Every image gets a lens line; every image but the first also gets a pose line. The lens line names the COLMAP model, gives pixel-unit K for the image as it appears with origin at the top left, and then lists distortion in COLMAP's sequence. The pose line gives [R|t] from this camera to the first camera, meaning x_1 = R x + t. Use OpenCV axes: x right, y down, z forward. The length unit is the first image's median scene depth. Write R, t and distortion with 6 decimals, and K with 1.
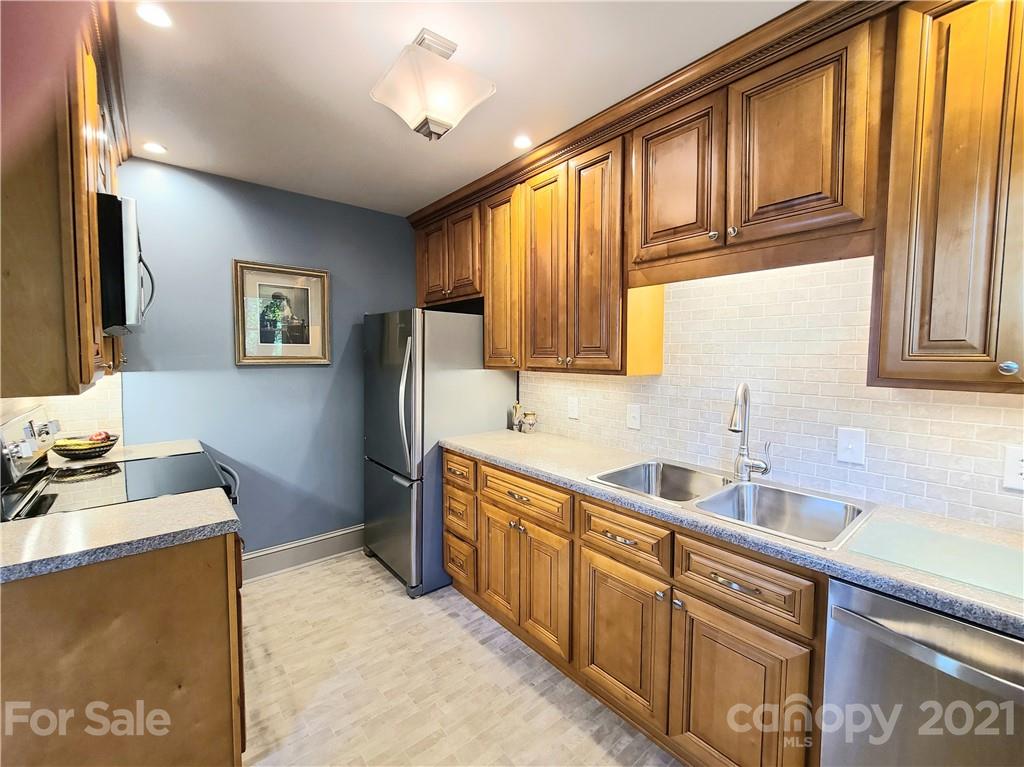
lens RADIAL K [[416.3, 0, 514.7], [0, 416.3, 378.5], [0, 0, 1]] dist [-0.000170, -0.000026]
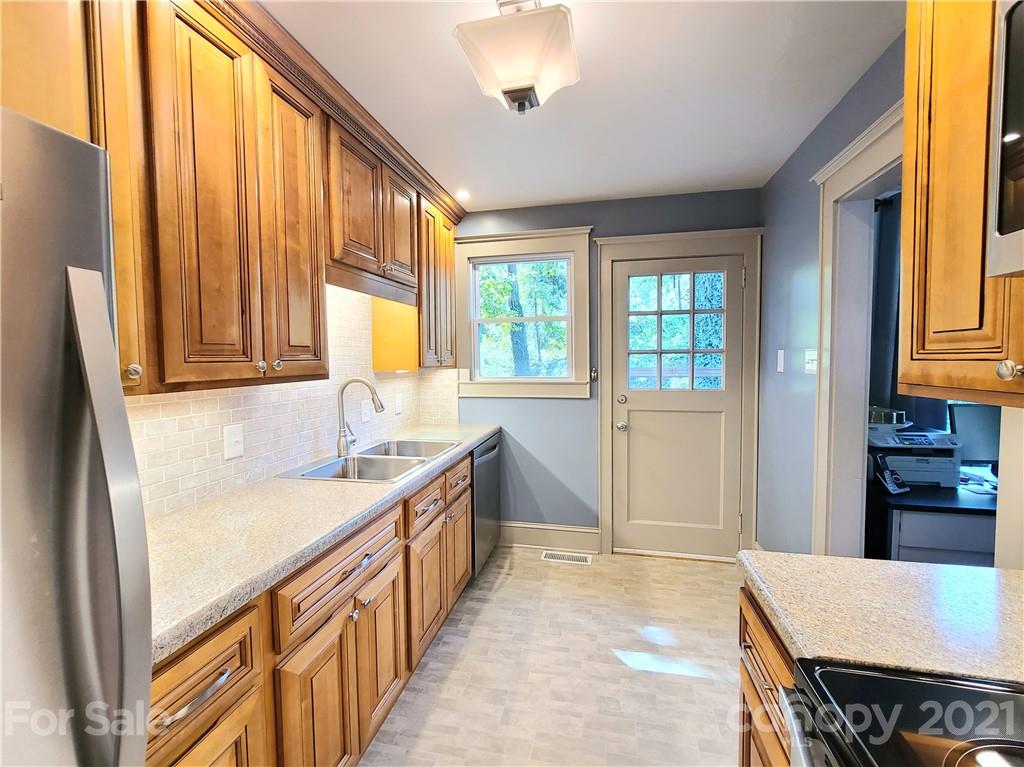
lens RADIAL K [[416.3, 0, 514.2], [0, 416.3, 379.3], [0, 0, 1]] dist [-0.000170, -0.000026]
pose [[-0.598696, -0.035018, 0.800211, -0.697550], [0.054371, 0.994963, 0.084220, -0.061758], [-0.799129, 0.093931, -0.593776, 1.209755]]
